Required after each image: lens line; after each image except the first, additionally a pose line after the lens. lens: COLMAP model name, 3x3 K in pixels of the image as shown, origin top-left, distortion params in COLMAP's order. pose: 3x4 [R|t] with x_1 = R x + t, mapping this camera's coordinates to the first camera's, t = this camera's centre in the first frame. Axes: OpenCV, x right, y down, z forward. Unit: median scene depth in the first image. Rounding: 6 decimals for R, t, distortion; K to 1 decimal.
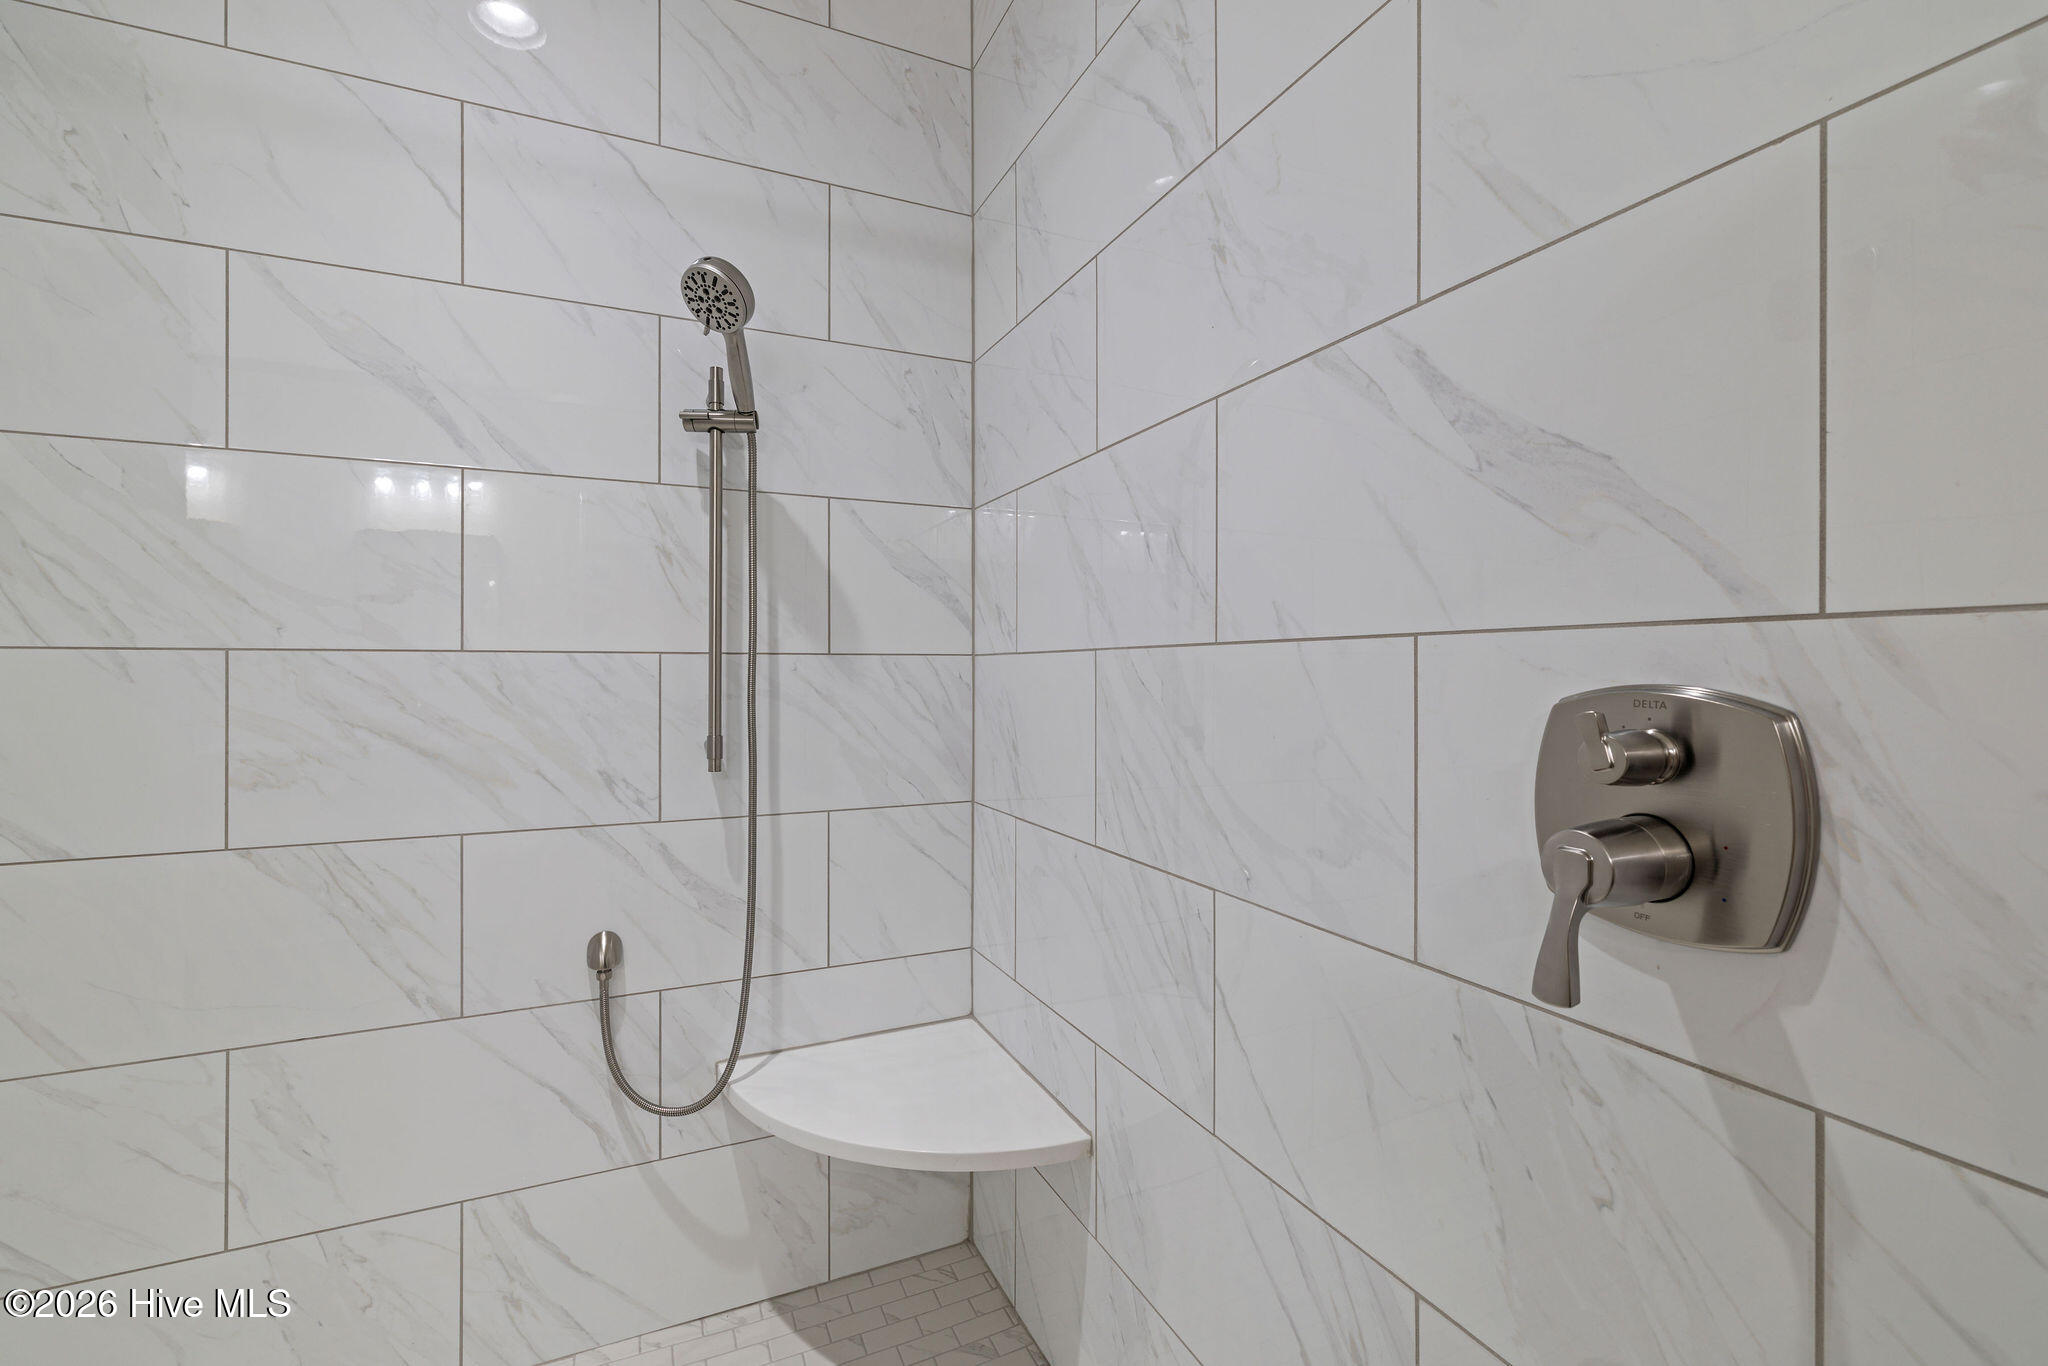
lens RADIAL K [[879.0, 0, 1023.1], [0, 879.0, 665.9], [0, 0, 1]] dist [0.000264, 0.000393]
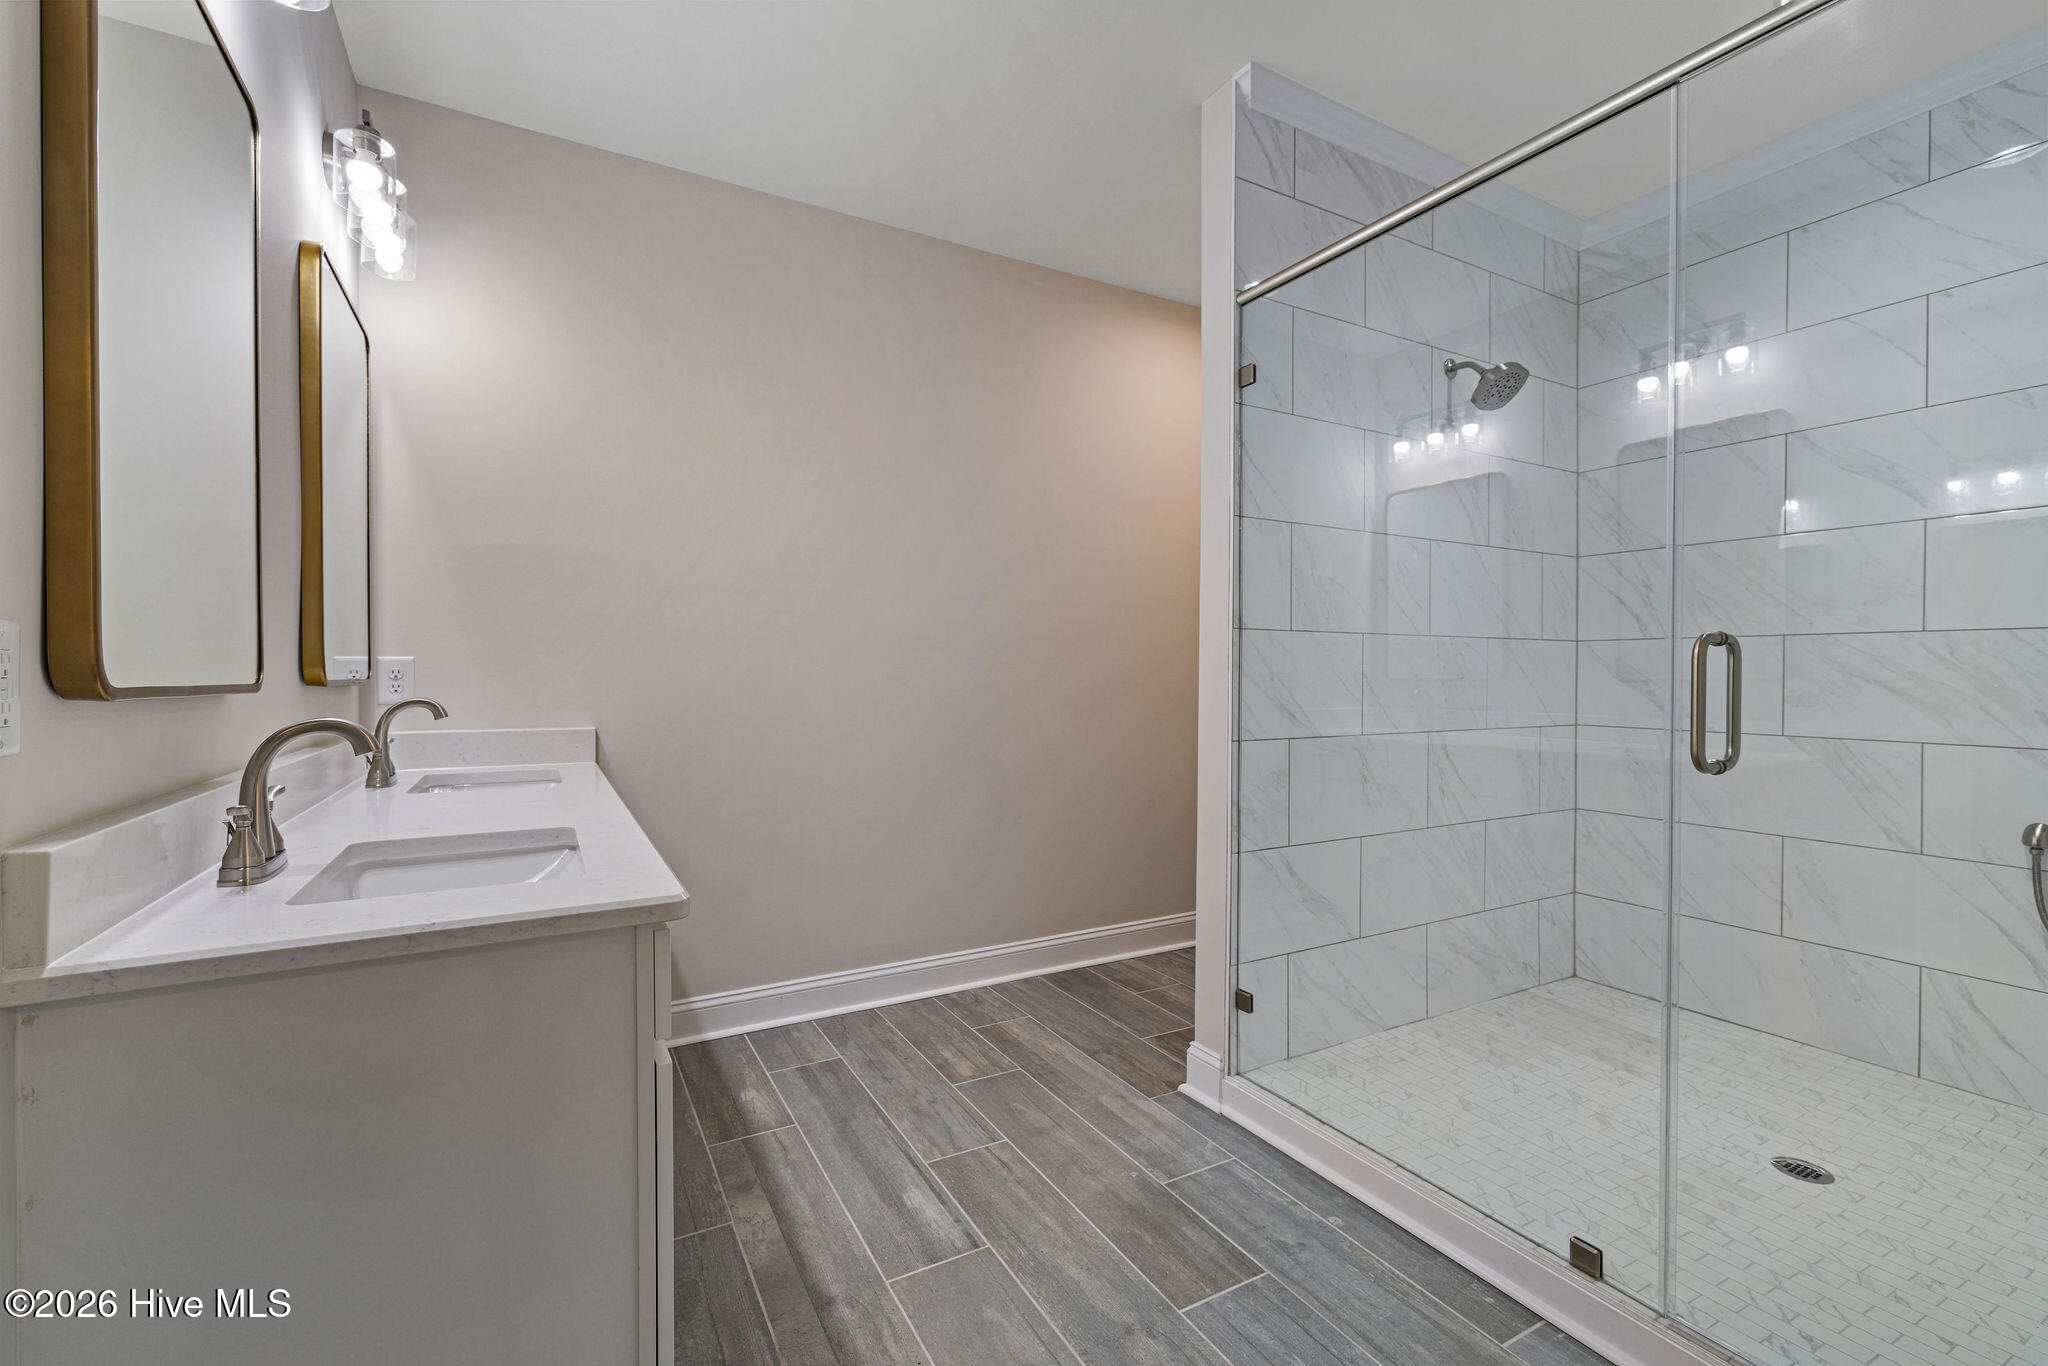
lens RADIAL K [[881.1, 0, 1024.2], [0, 881.1, 679.0], [0, 0, 1]] dist [0.002045, 0.000165]
pose [[0.092655, 0.008849, -0.995659, 0.779284], [0.000094, 0.999960, 0.008896, 0.052753], [0.995698, -0.000918, 0.092651, -0.756362]]
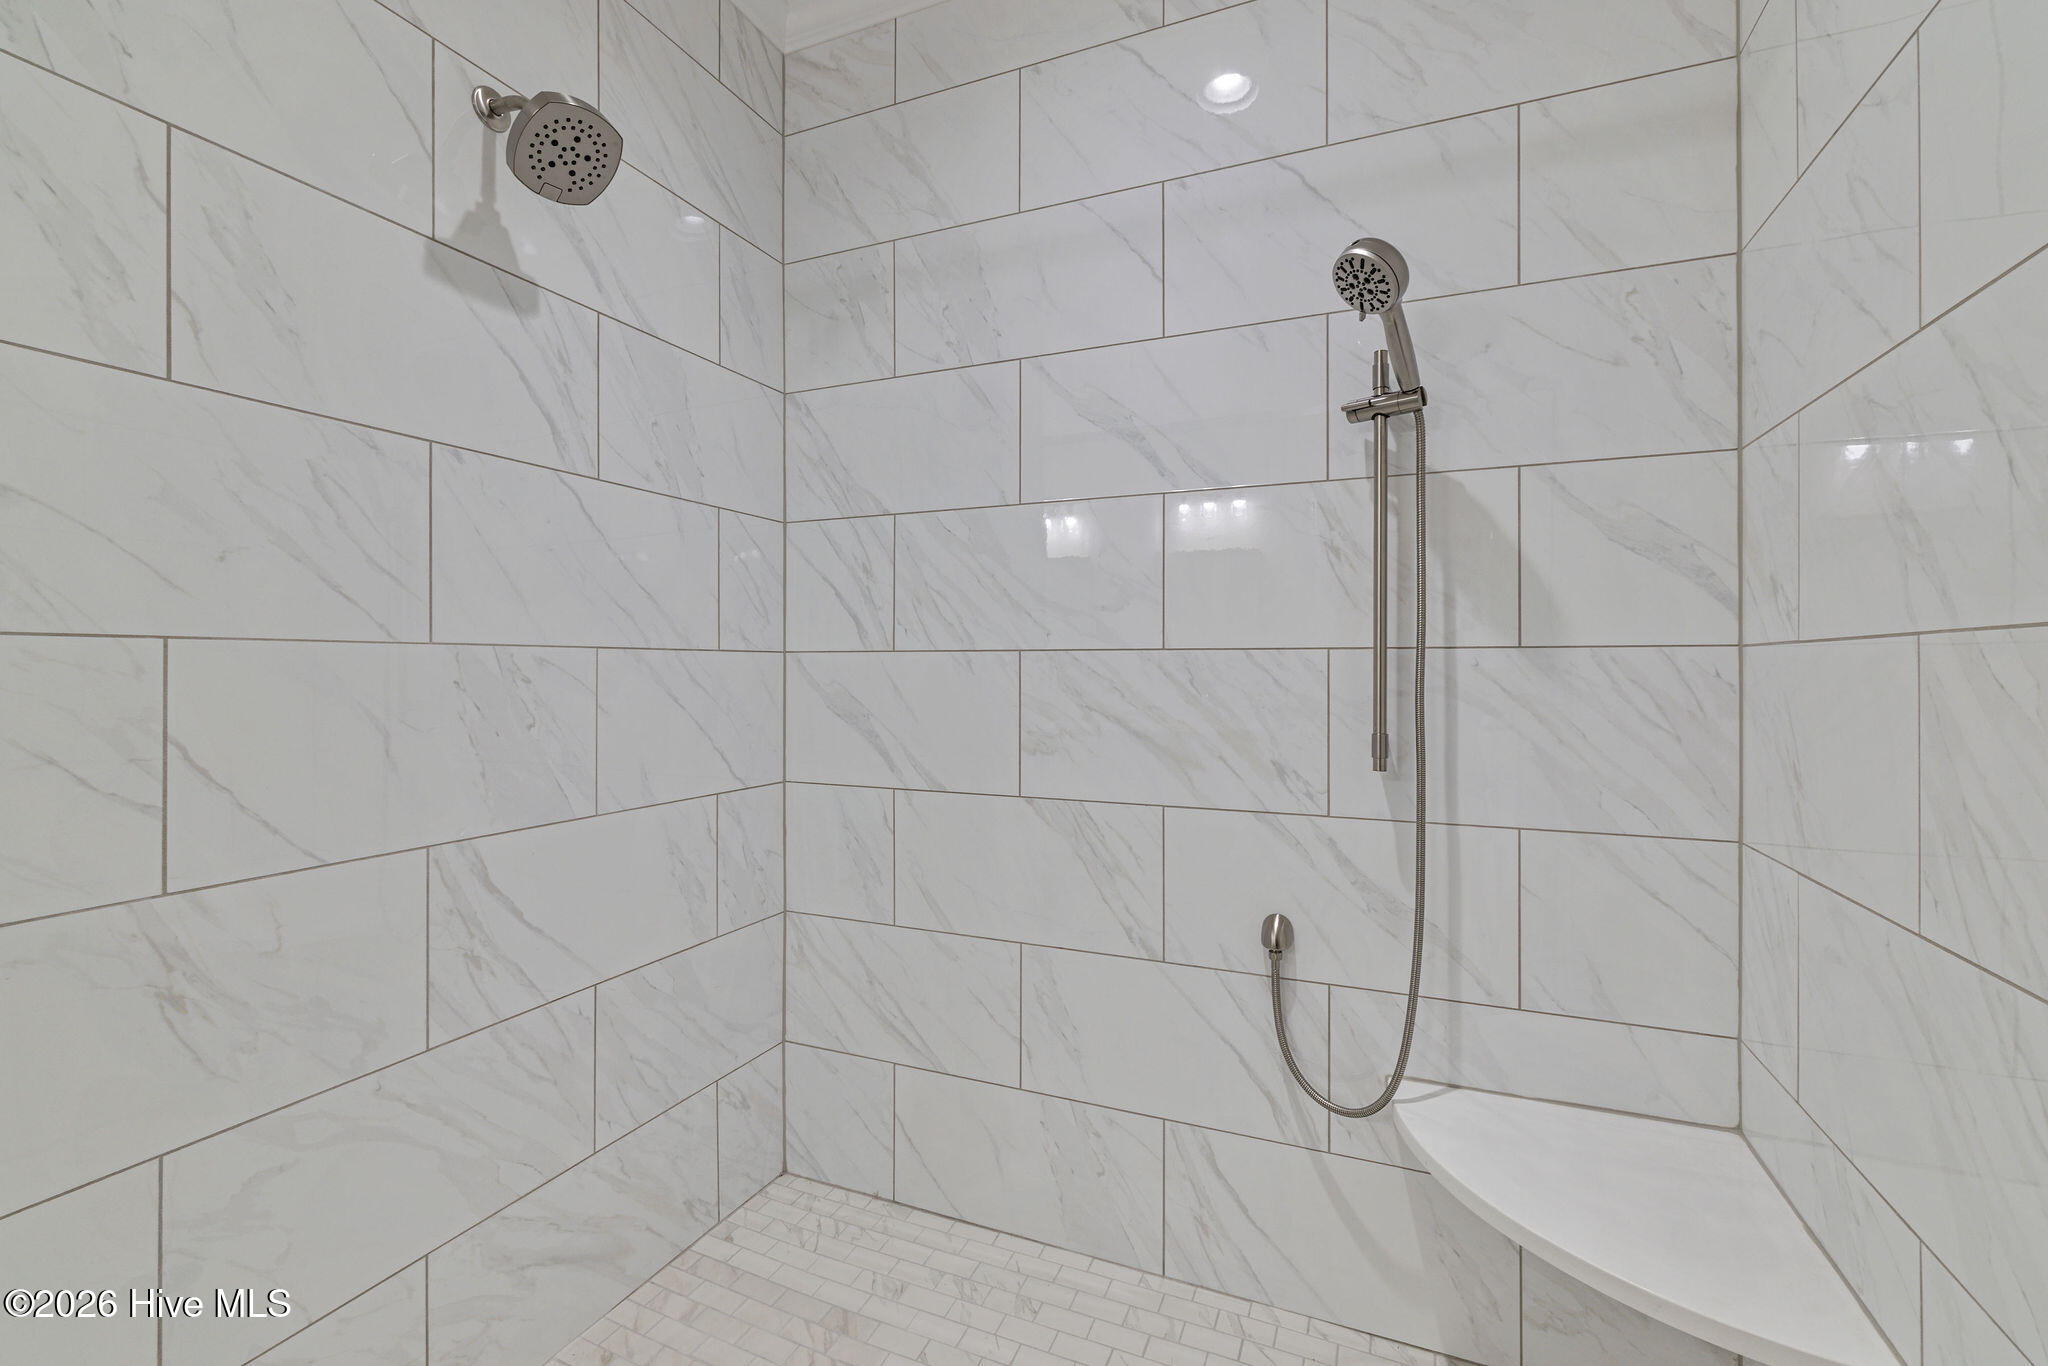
lens RADIAL K [[890.9, 0, 1031.2], [0, 890.9, 662.0], [0, 0, 1]] dist [0.000295, 0.000089]
pose [[0.679501, -0.003497, -0.733667, 0.105436], [0.001916, 0.999994, -0.002991, 0.003161], [0.733673, 0.000627, 0.679503, 0.058121]]
